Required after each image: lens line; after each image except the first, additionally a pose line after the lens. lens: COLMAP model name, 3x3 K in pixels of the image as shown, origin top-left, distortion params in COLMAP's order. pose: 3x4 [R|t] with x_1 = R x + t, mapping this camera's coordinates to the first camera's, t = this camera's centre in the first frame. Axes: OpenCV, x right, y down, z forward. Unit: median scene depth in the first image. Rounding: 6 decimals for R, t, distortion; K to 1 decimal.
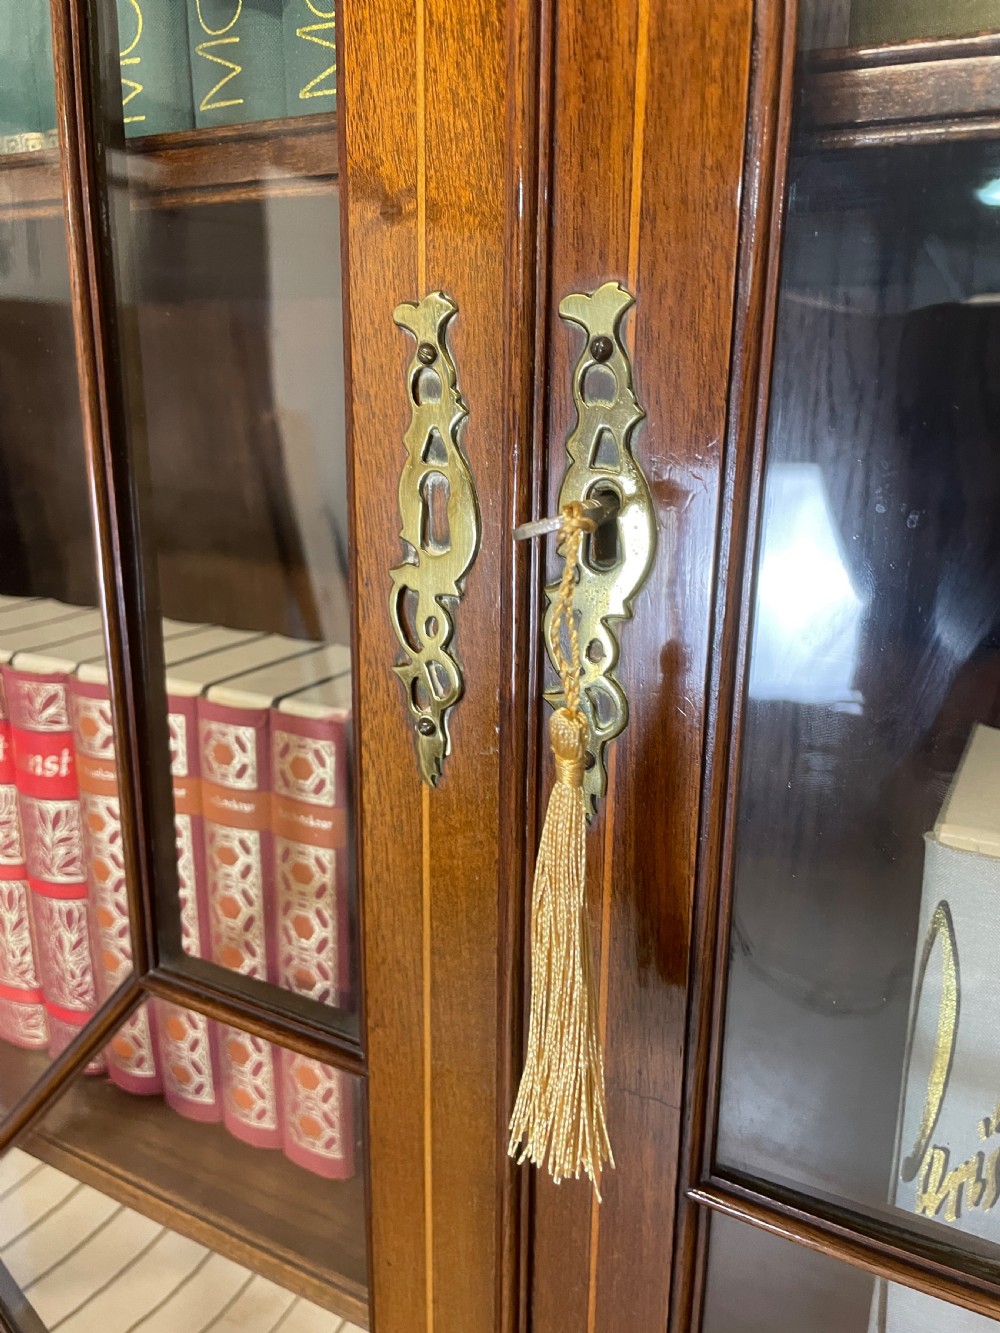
lens RADIAL K [[1008.5, 0, 504.8], [0, 1008.5, 660.2], [0, 0, 1]] dist [0.095024, -0.122072]
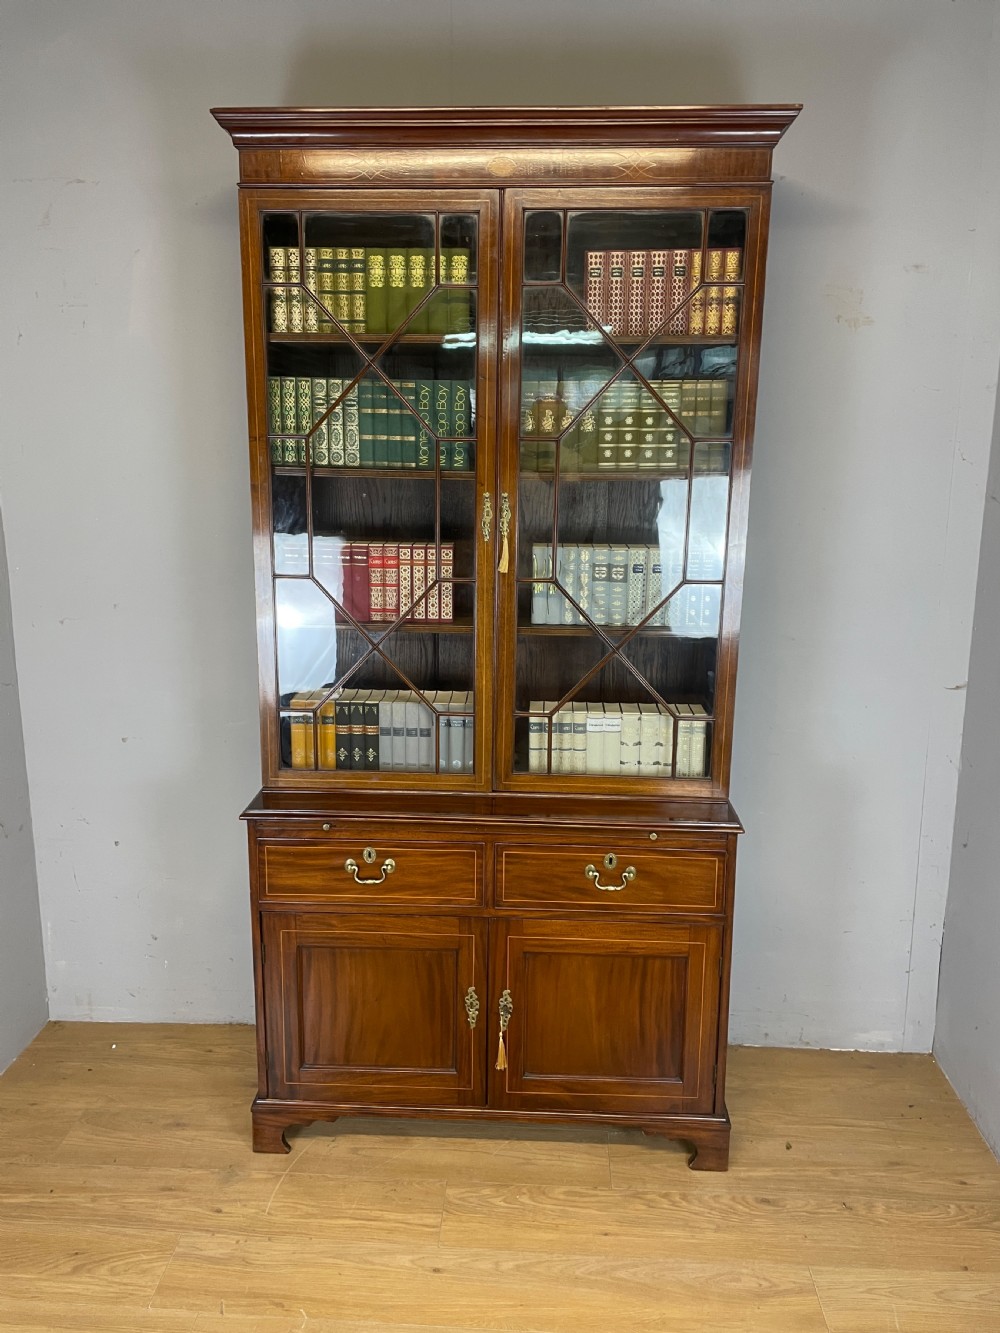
lens RADIAL K [[1008.5, 0, 492.0], [0, 1008.5, 652.0], [0, 0, 1]] dist [0.095024, -0.122072]
pose [[0.899980, -0.086895, 0.427184, -2.886672], [0.108878, 0.993681, -0.027253, 0.981585], [-0.422116, 0.071038, 0.903754, -5.219838]]
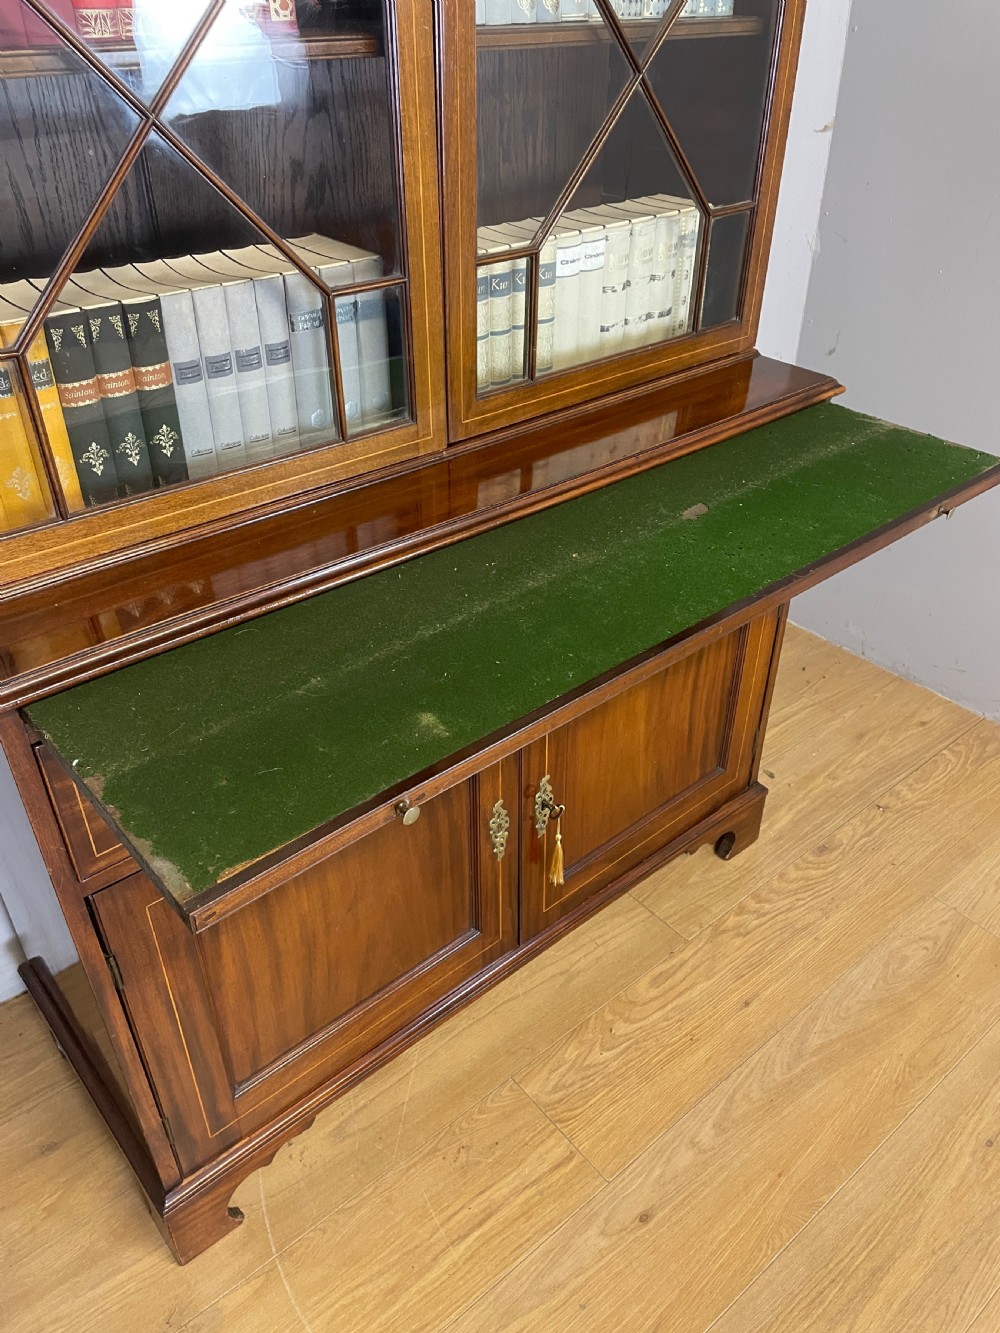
lens RADIAL K [[1008.5, 0, 510.6], [0, 1008.5, 662.2], [0, 0, 1]] dist [0.095024, -0.122072]
pose [[0.356202, -0.533366, 0.767229, -2.865292], [0.239406, 0.845771, 0.476818, 0.805179], [-0.903219, 0.013836, 0.428956, -0.502085]]
